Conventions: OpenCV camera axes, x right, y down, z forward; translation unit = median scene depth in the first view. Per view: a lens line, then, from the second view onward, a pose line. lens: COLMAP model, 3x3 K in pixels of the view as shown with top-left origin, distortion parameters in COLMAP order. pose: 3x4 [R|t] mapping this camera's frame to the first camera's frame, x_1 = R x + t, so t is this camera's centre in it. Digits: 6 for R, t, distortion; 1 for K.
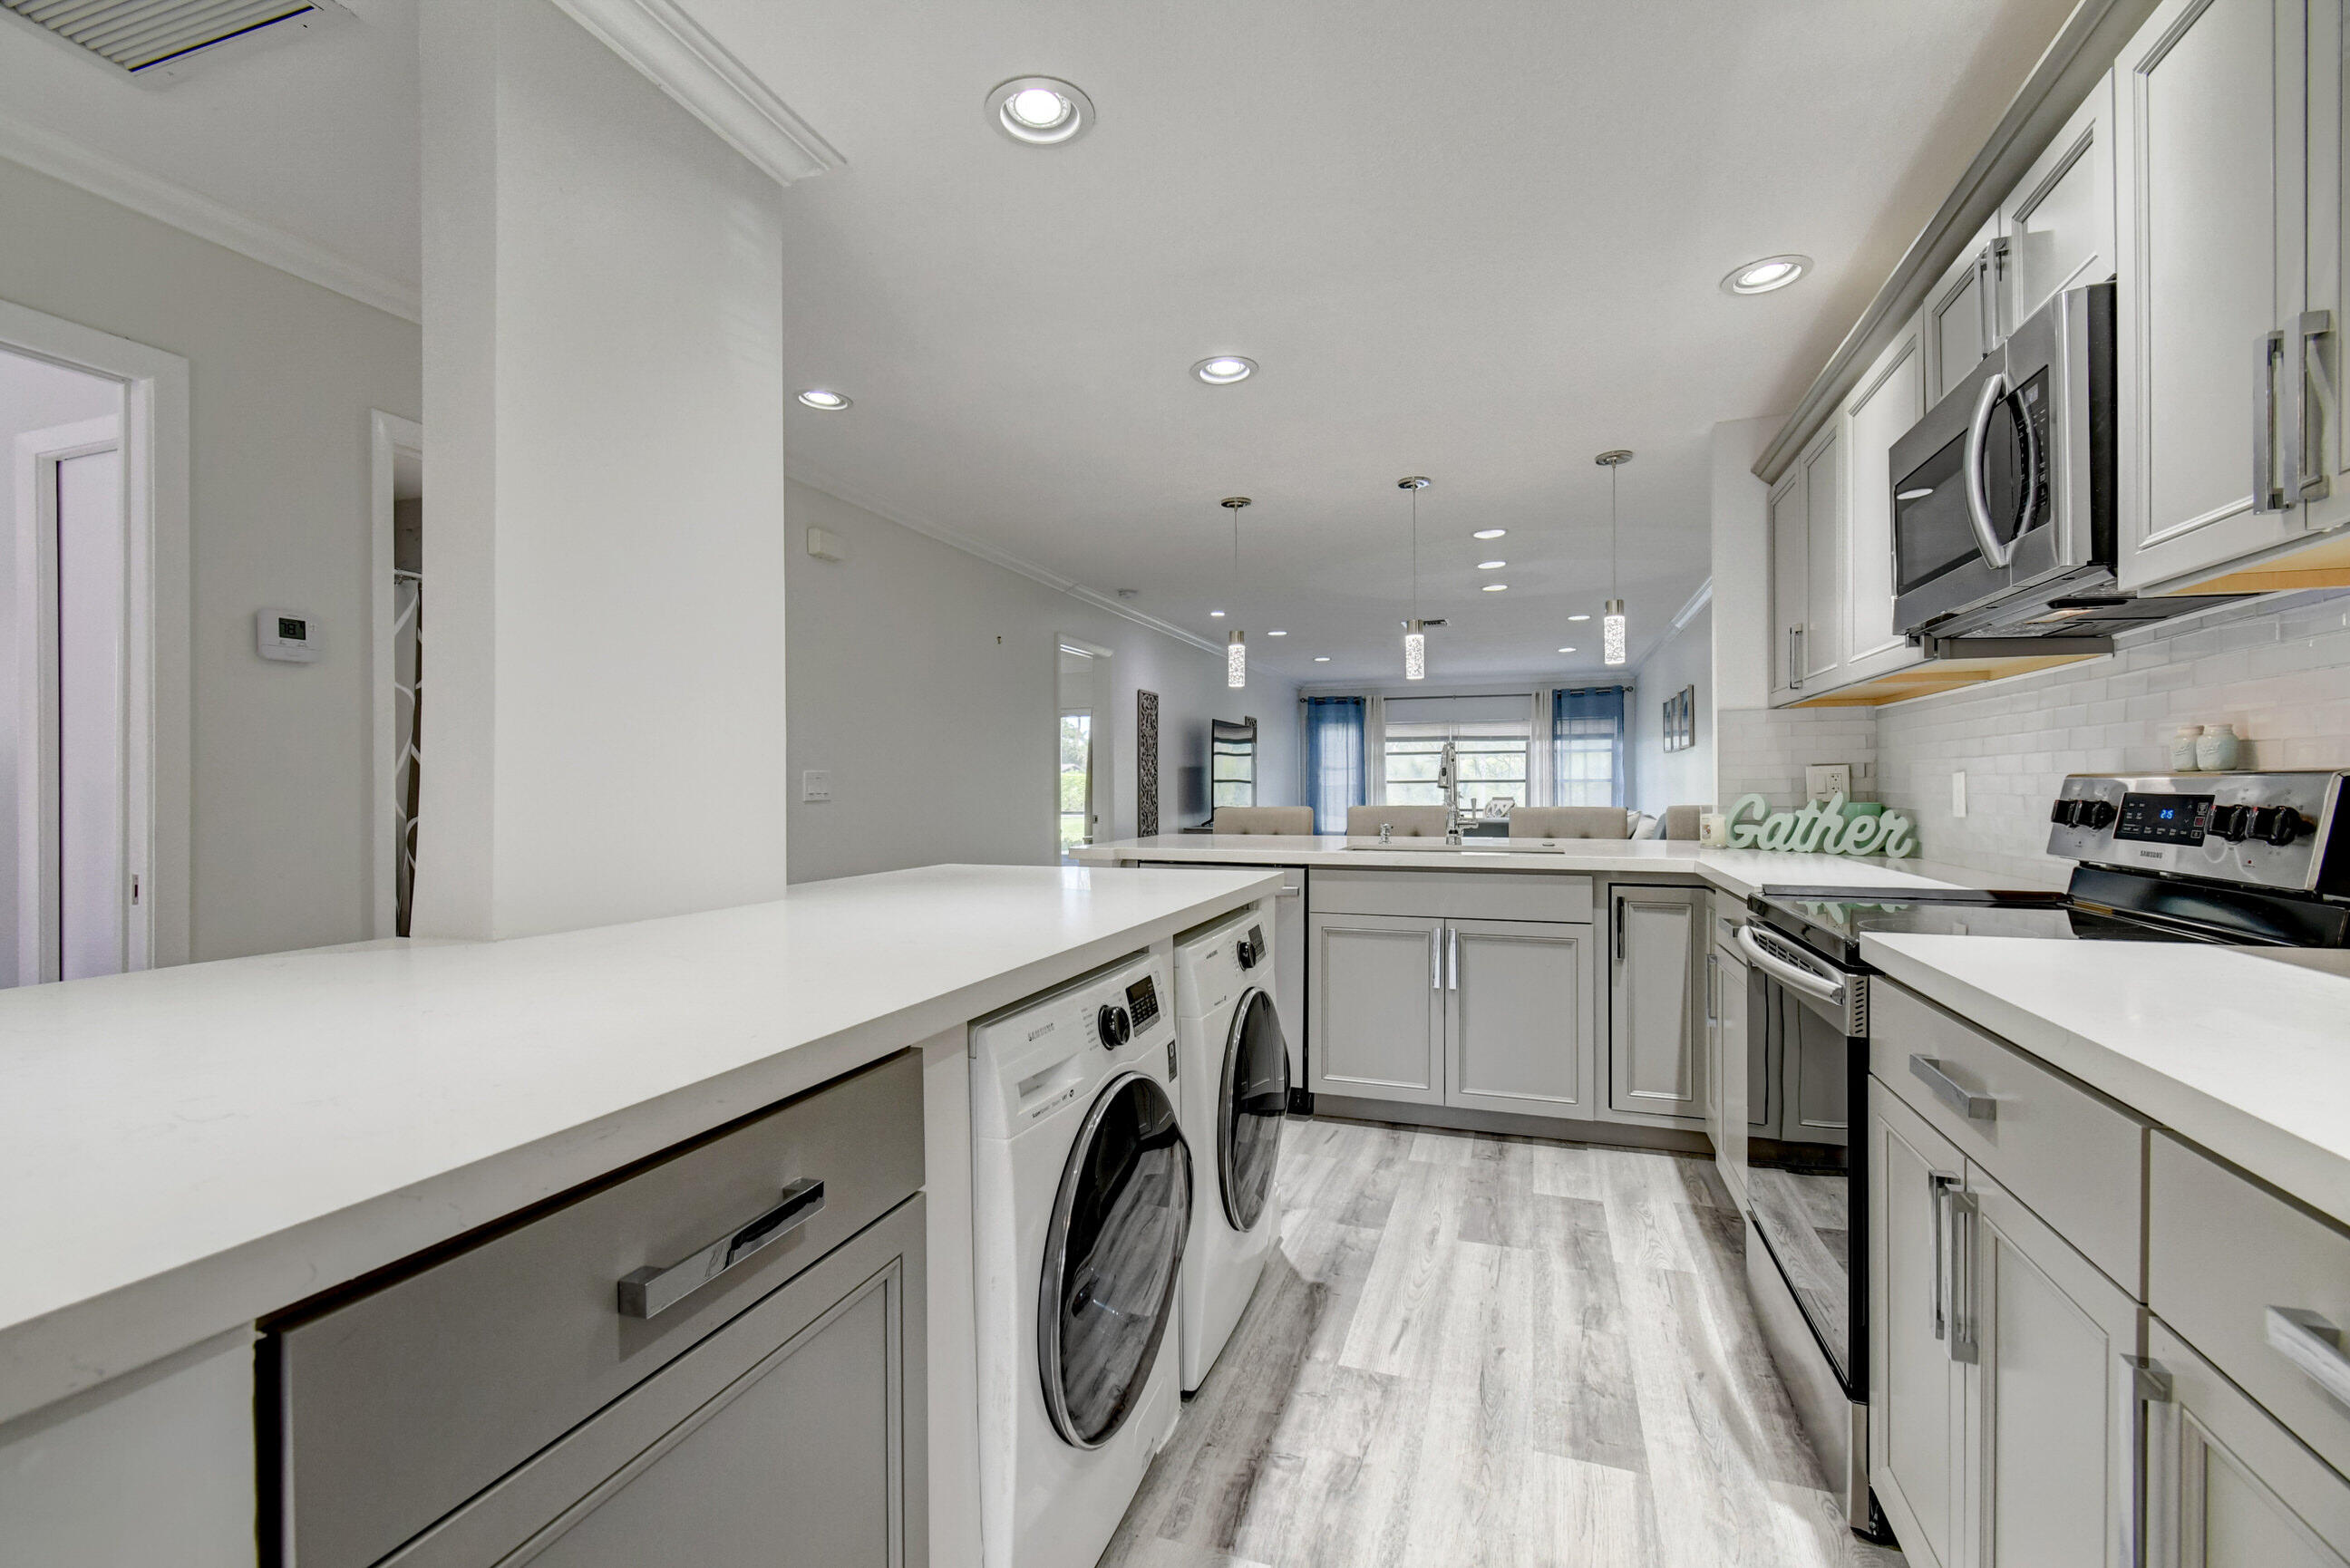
lens RADIAL K [[1031.9, 0, 1169.2], [0, 1031.9, 786.1], [0, 0, 1]] dist [0.010643, -0.007869]
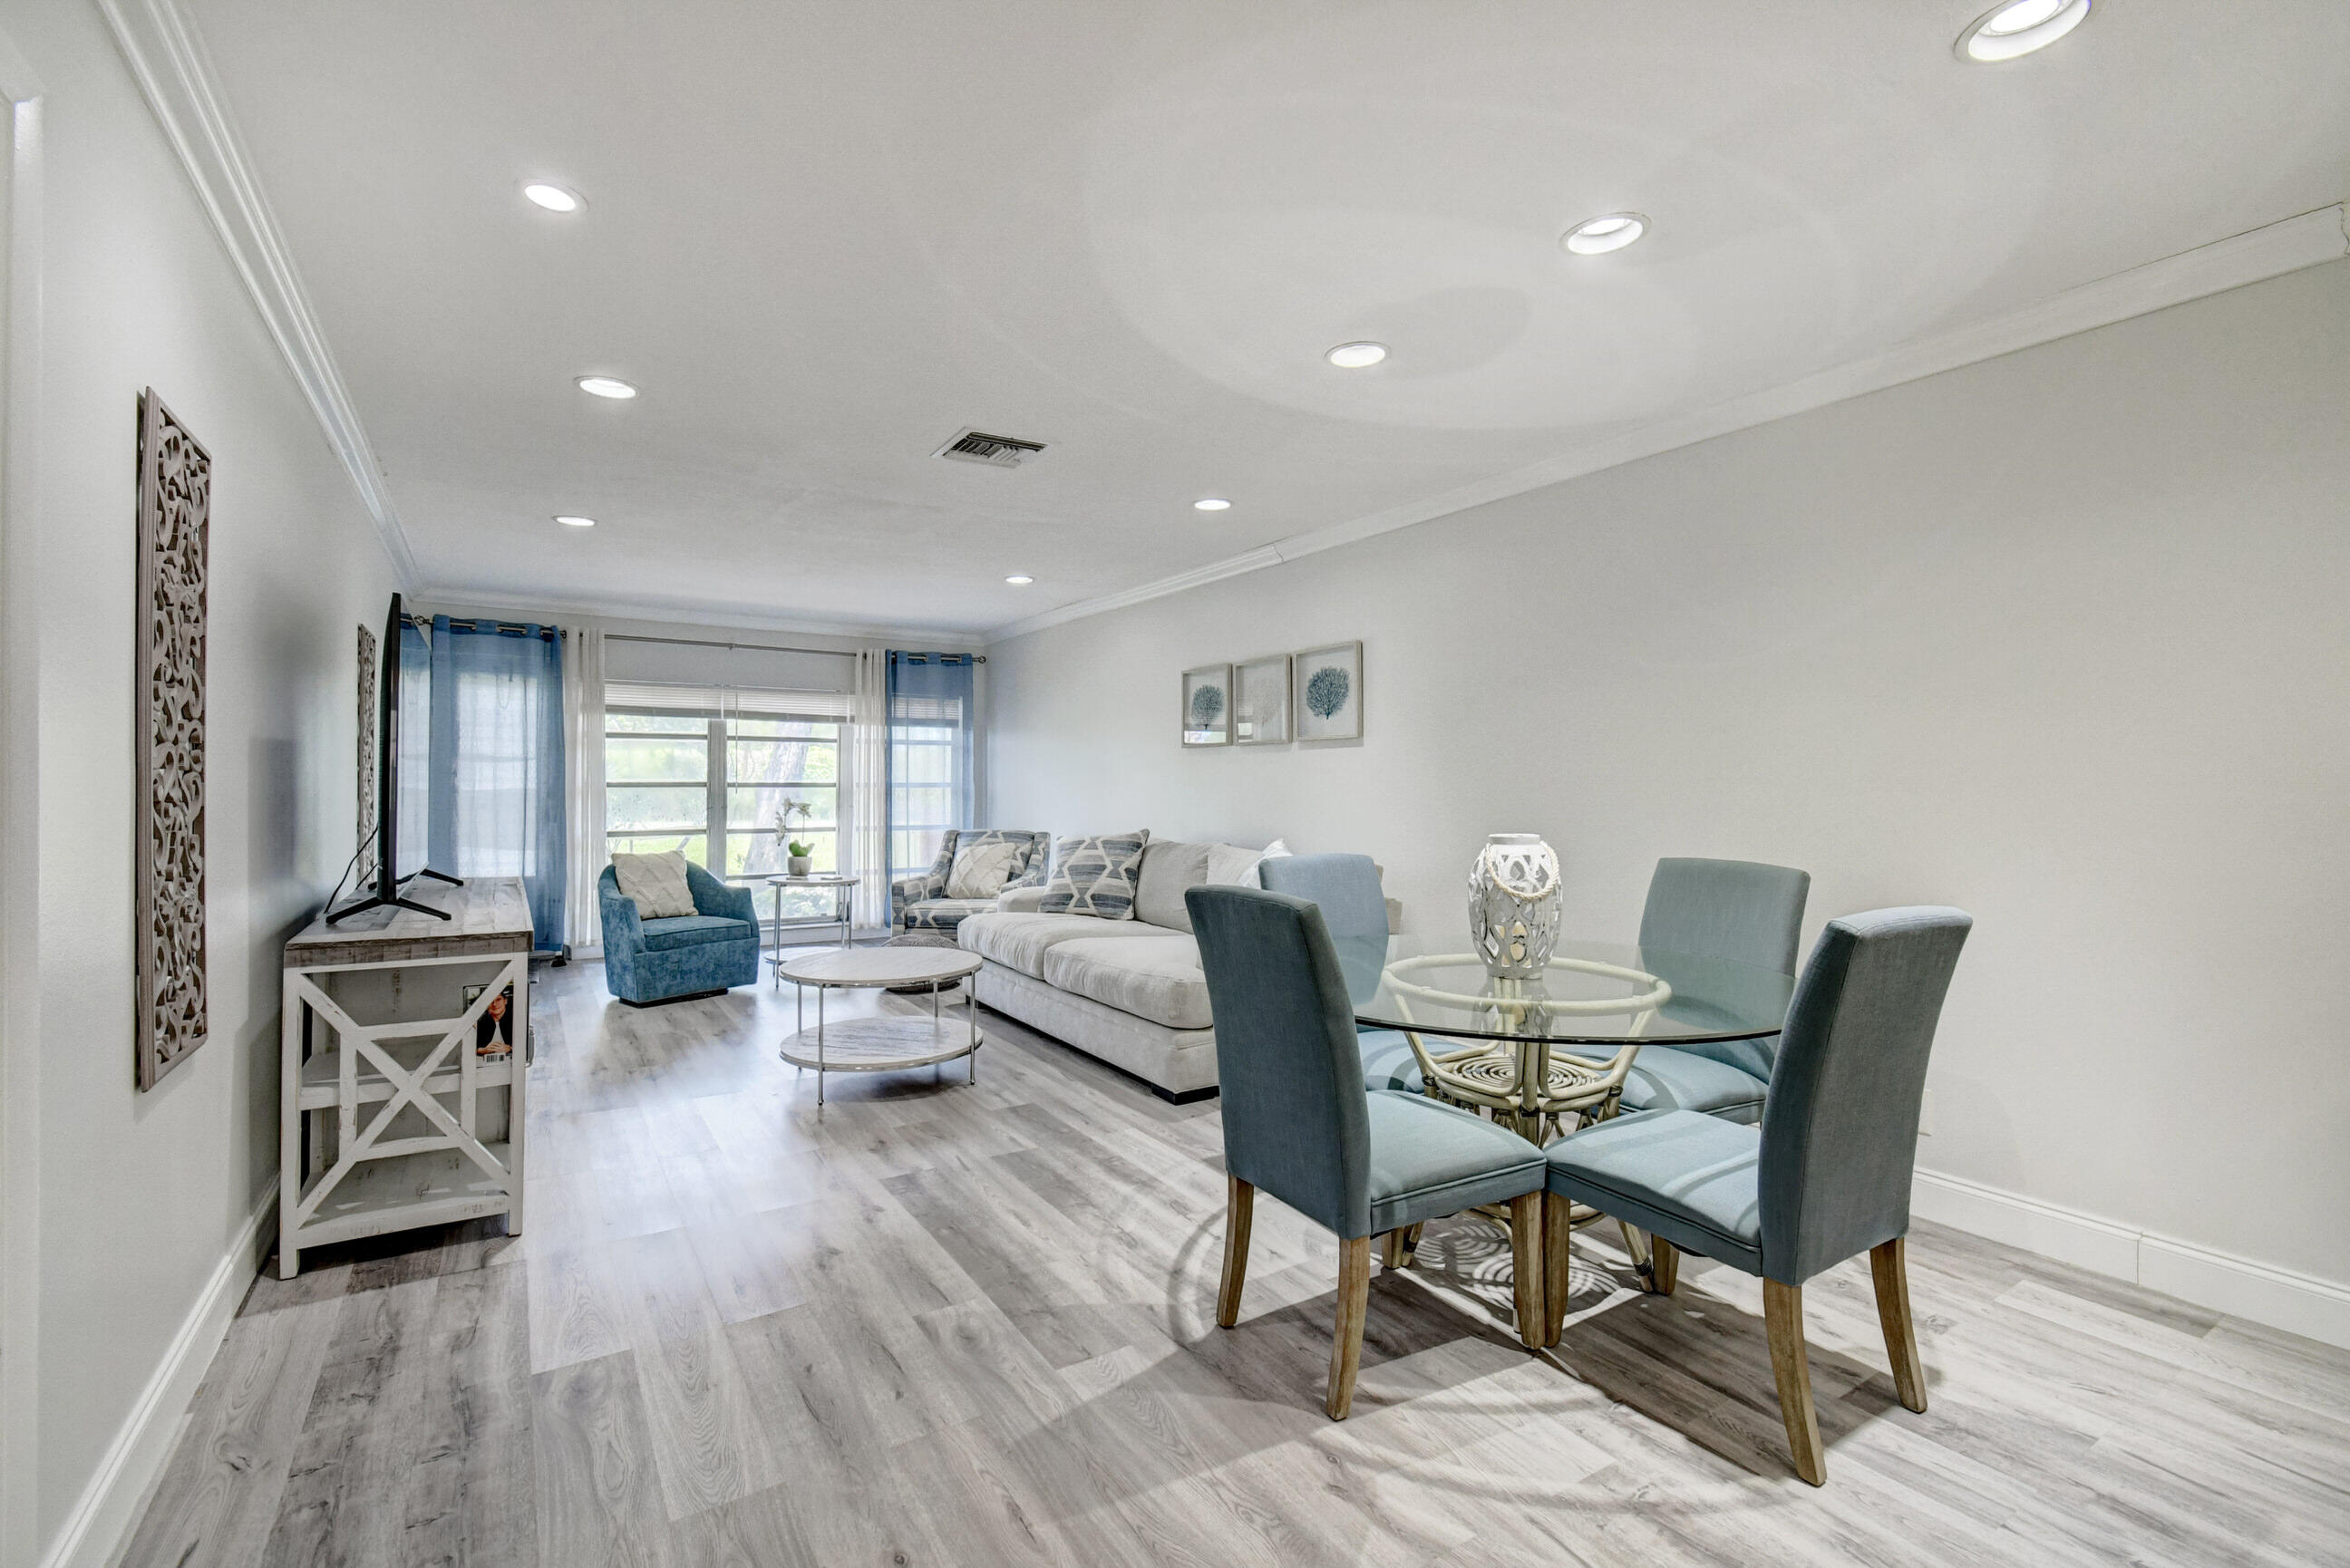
lens RADIAL K [[1035.3, 0, 1163.9], [0, 1035.3, 782.0], [0, 0, 1]] dist [0.001368, 0.000664]
pose [[0.619784, 0.009833, 0.784711, -0.154582], [-0.006208, 0.999952, -0.007627, -0.011426], [-0.784748, -0.000144, 0.619815, 1.531142]]
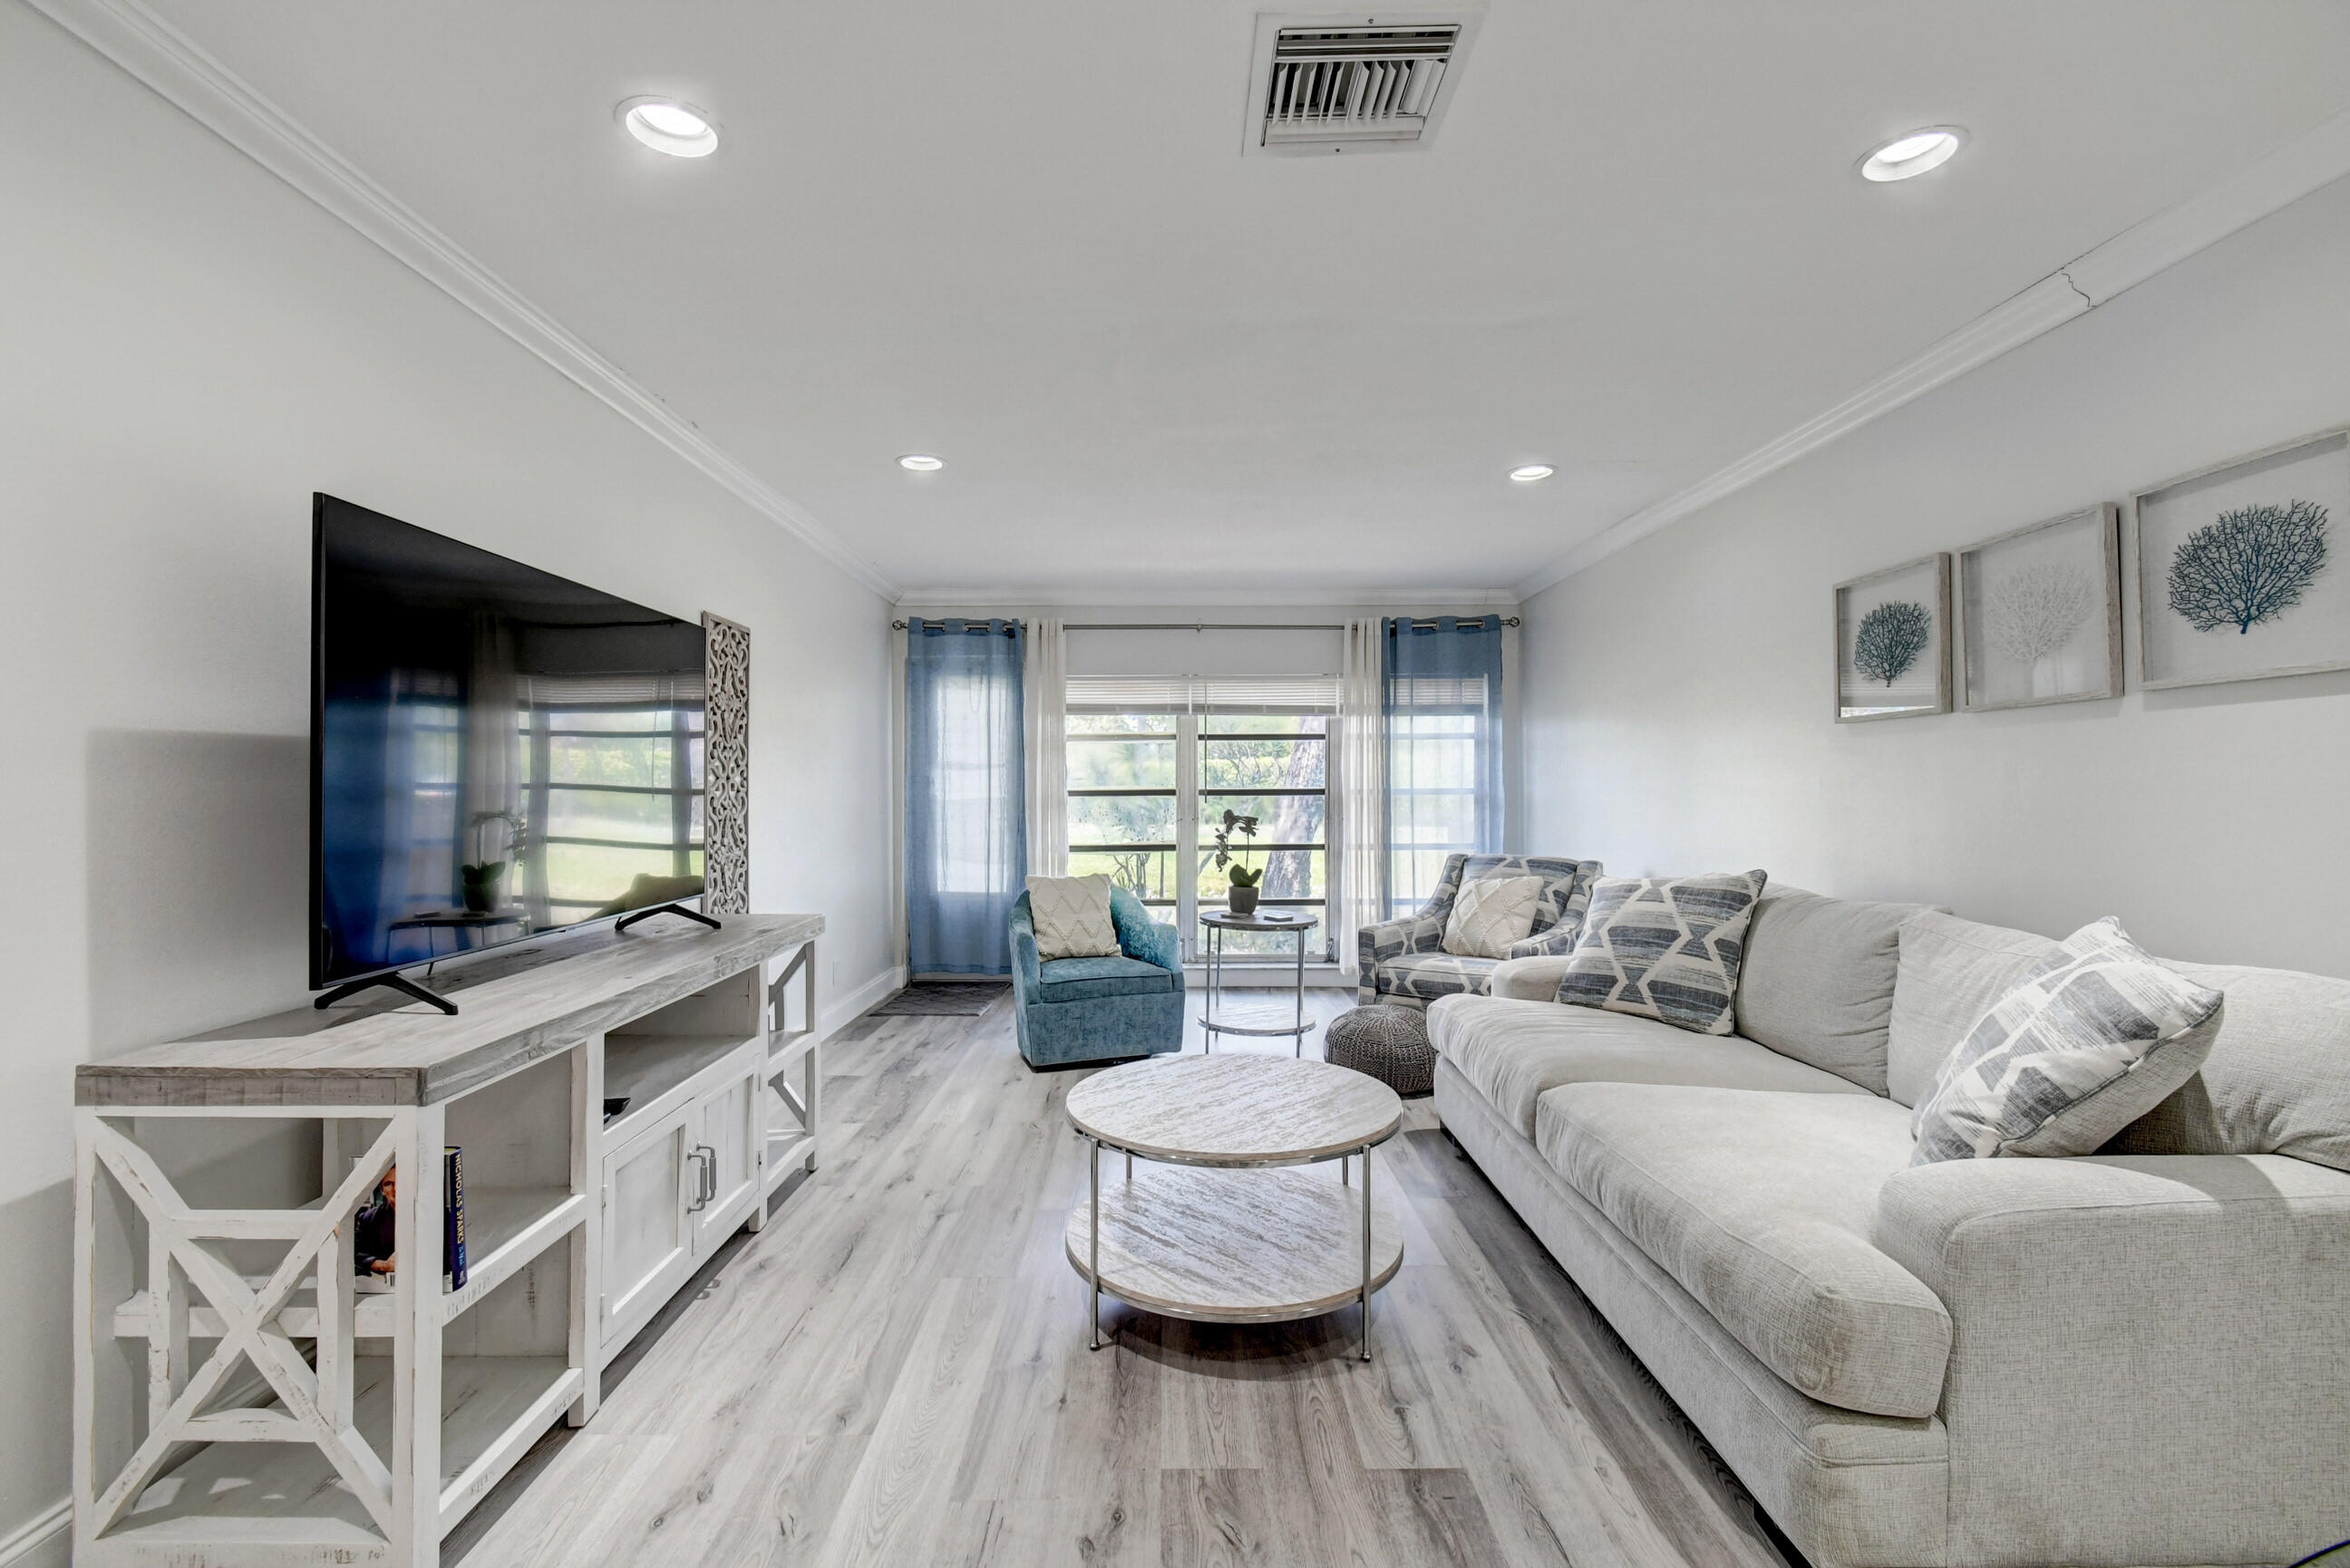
lens RADIAL K [[1031.9, 0, 1169.2], [0, 1031.9, 786.1], [0, 0, 1]] dist [0.010643, -0.007869]
pose [[0.941249, 0.003604, 0.337693, 0.324174], [-0.001579, 0.999979, -0.006270, -0.016853], [-0.337708, 0.005368, 0.941235, 1.891631]]
